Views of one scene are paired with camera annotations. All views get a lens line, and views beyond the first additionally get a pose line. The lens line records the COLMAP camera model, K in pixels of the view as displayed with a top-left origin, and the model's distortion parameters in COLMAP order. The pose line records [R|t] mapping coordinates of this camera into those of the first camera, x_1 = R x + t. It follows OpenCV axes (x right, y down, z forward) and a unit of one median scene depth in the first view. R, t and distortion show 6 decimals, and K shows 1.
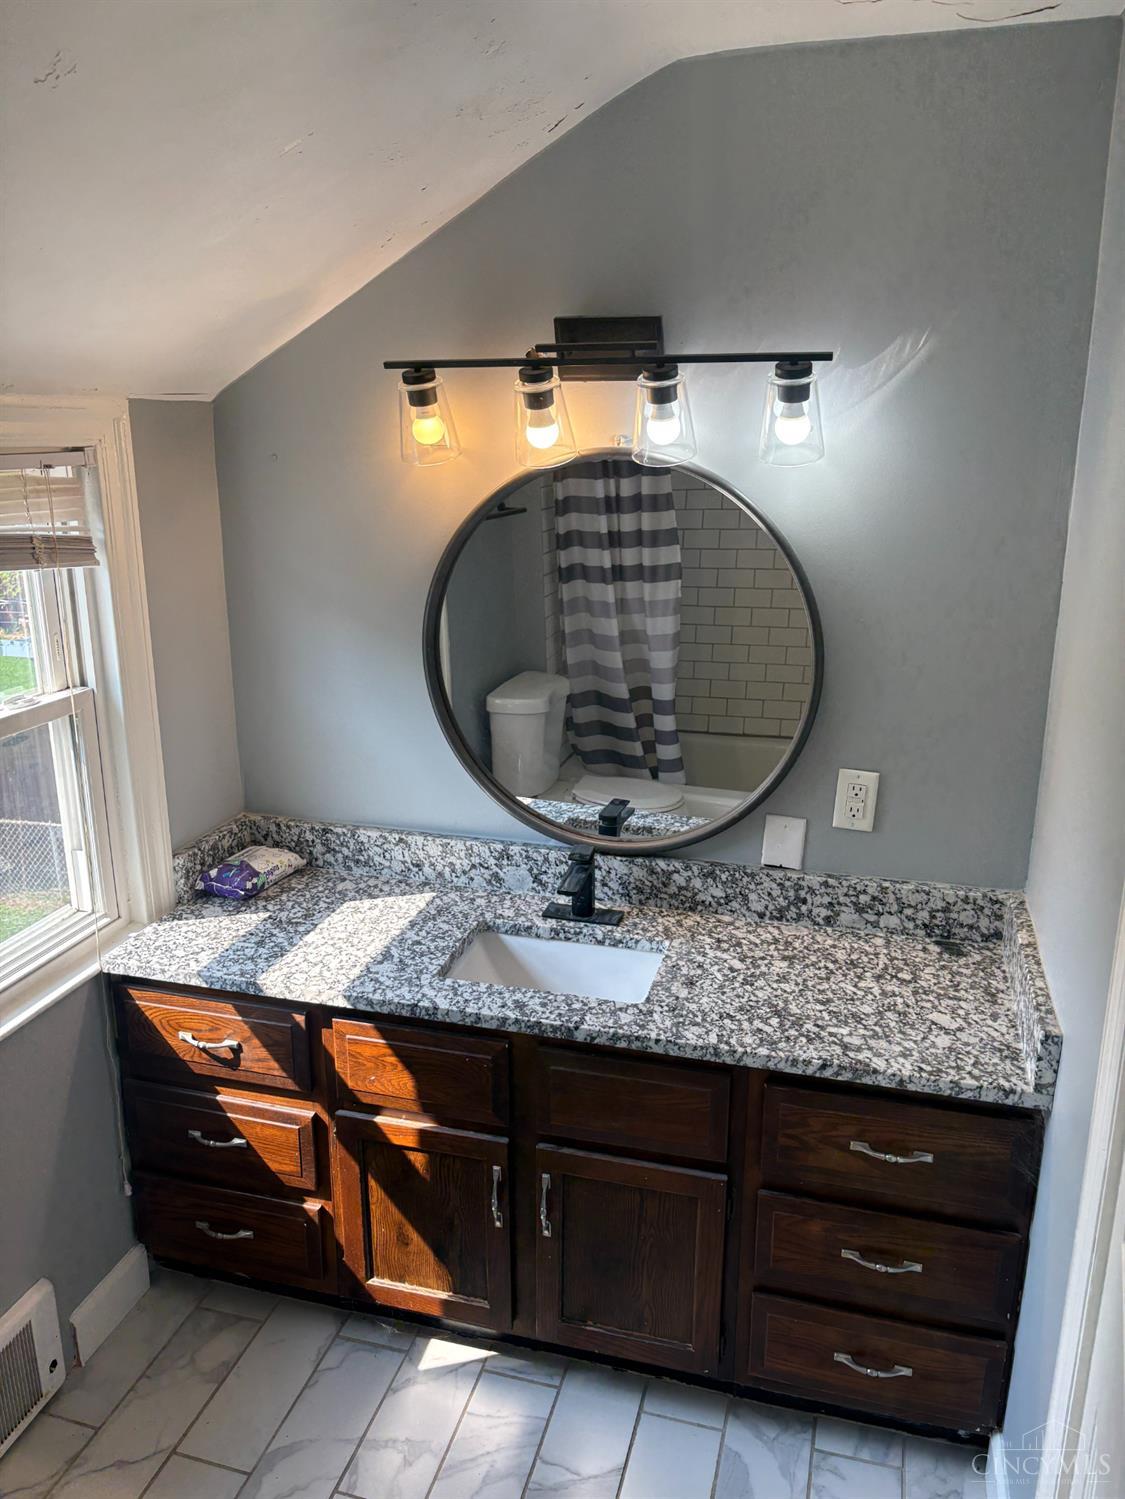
lens RADIAL K [[1132.0, 0, 564.3], [0, 1132.0, 752.2], [0, 0, 1]] dist [0.005872, 0.004310]
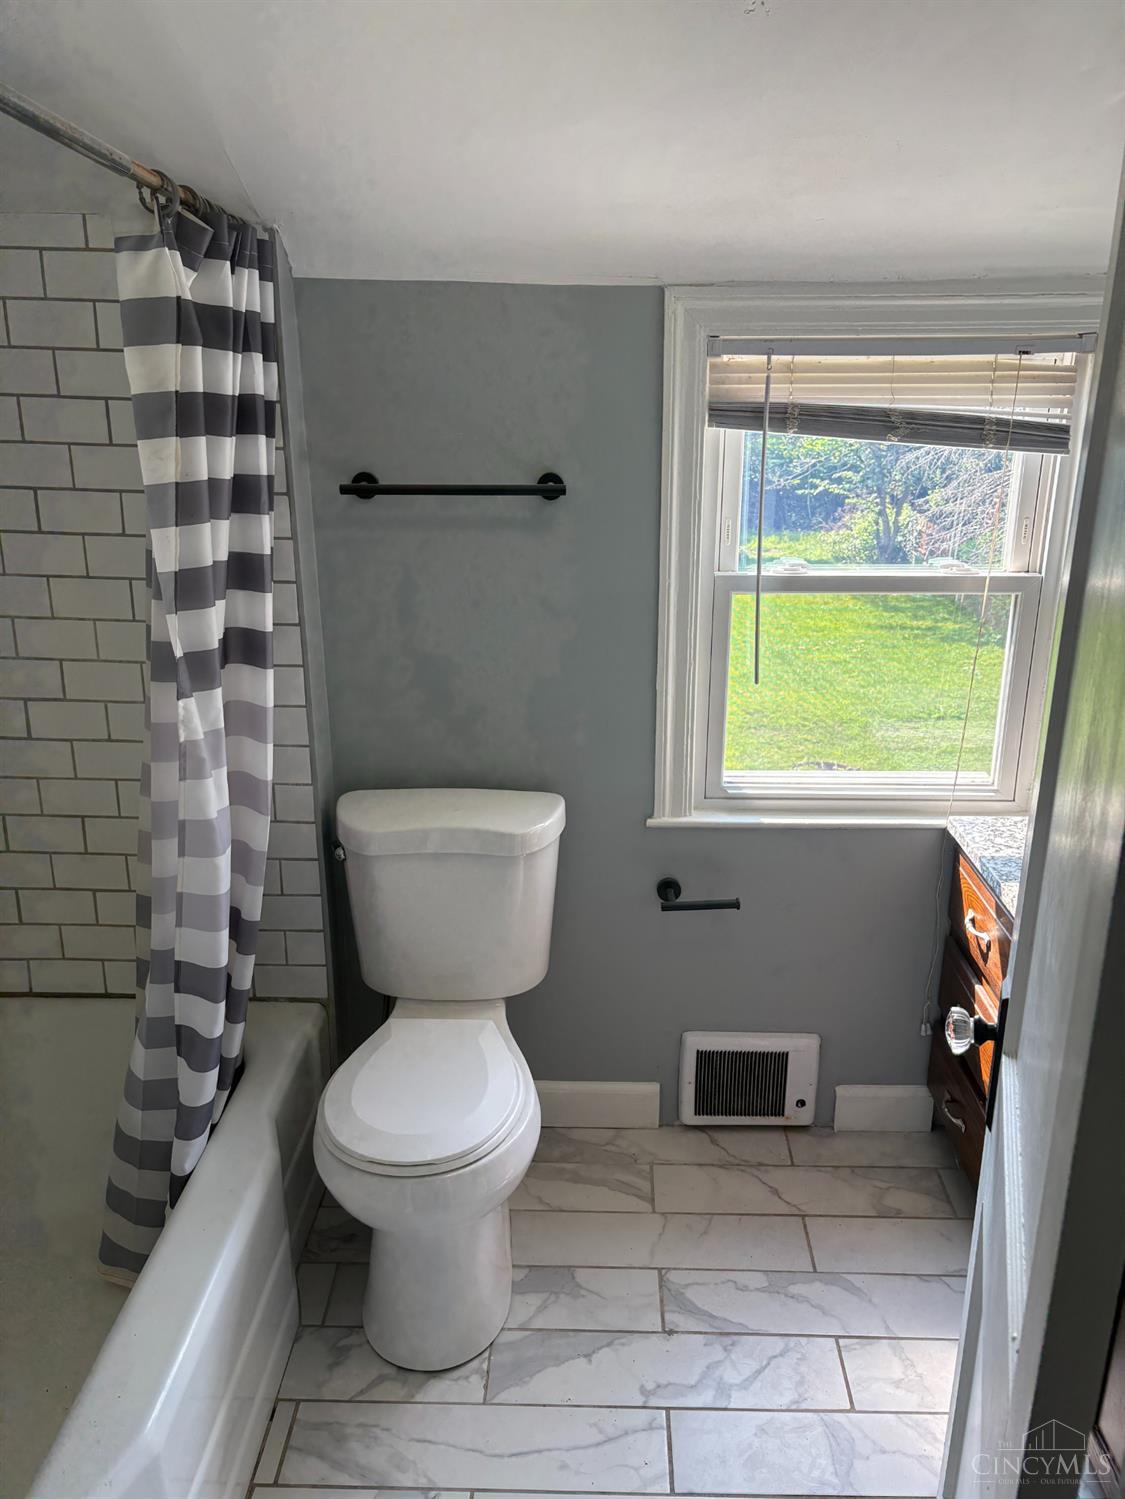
lens RADIAL K [[1132.0, 0, 564.3], [0, 1132.0, 752.2], [0, 0, 1]] dist [0.005872, 0.004310]
pose [[0.247988, 0.304138, -0.919784, 0.501563], [-0.257440, 0.935993, 0.240088, -0.043720], [0.933931, 0.177250, 0.310412, 0.315251]]
